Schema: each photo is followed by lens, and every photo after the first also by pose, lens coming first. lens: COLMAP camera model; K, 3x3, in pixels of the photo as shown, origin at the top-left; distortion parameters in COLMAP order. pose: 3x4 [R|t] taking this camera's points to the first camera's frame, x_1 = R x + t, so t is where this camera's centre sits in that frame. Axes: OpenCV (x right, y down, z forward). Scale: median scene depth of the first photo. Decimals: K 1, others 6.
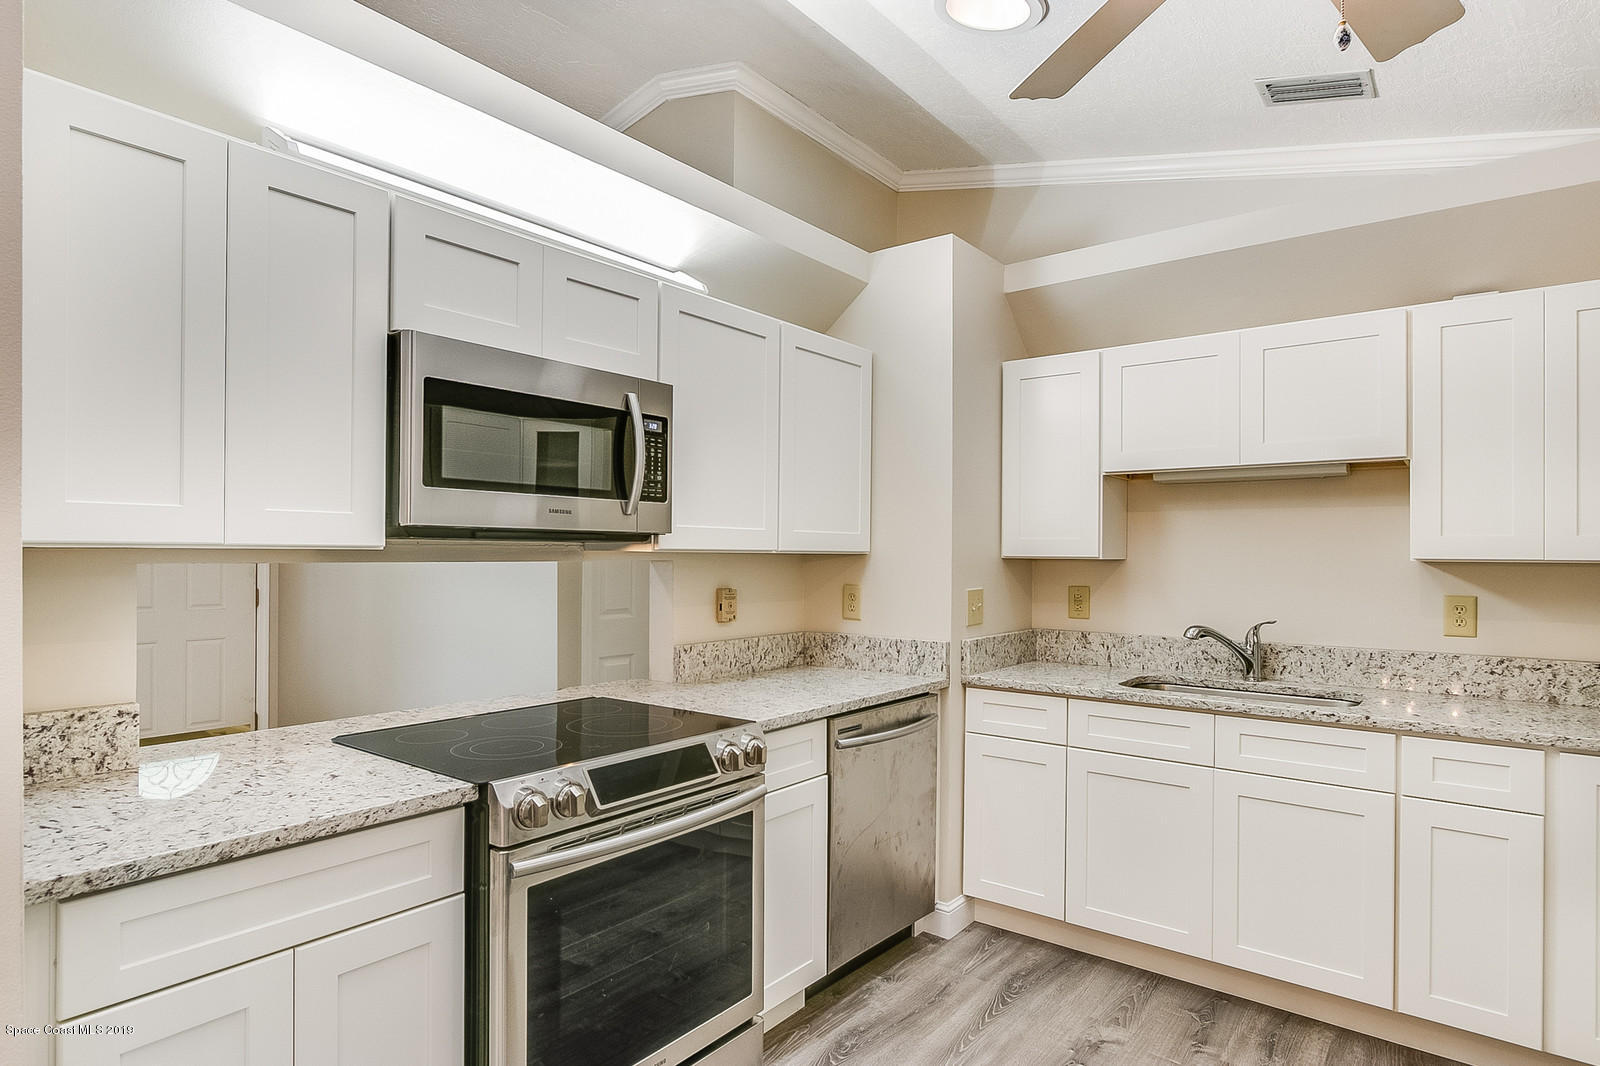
lens RADIAL K [[893.6, 0, 808.5], [0, 893.6, 527.9], [0, 0, 1]] dist [-0.015501, 0.002389]
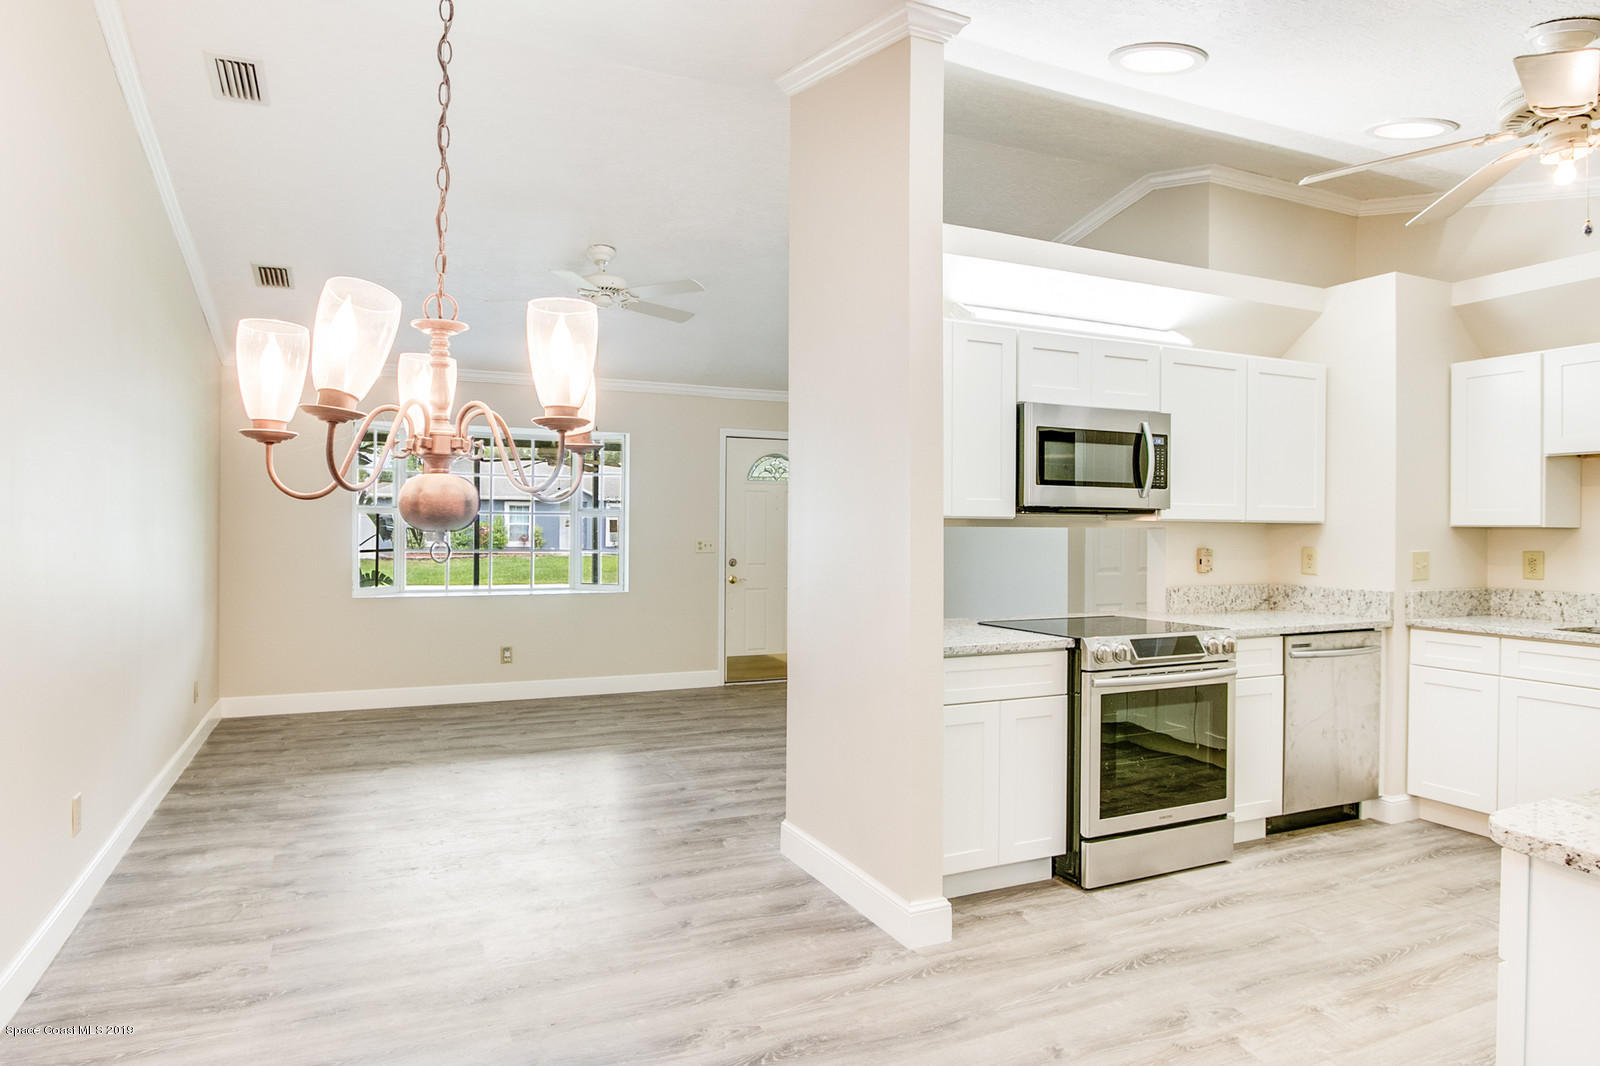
lens RADIAL K [[986.2, 0, 780.4], [0, 986.2, 530.1], [0, 0, 1]] dist [-0.015400, 0.003015]
pose [[0.886893, 0.000913, -0.461974, 0.029978], [0.012156, 0.999606, 0.025314, -0.006936], [0.461815, -0.028067, 0.886532, -0.691408]]
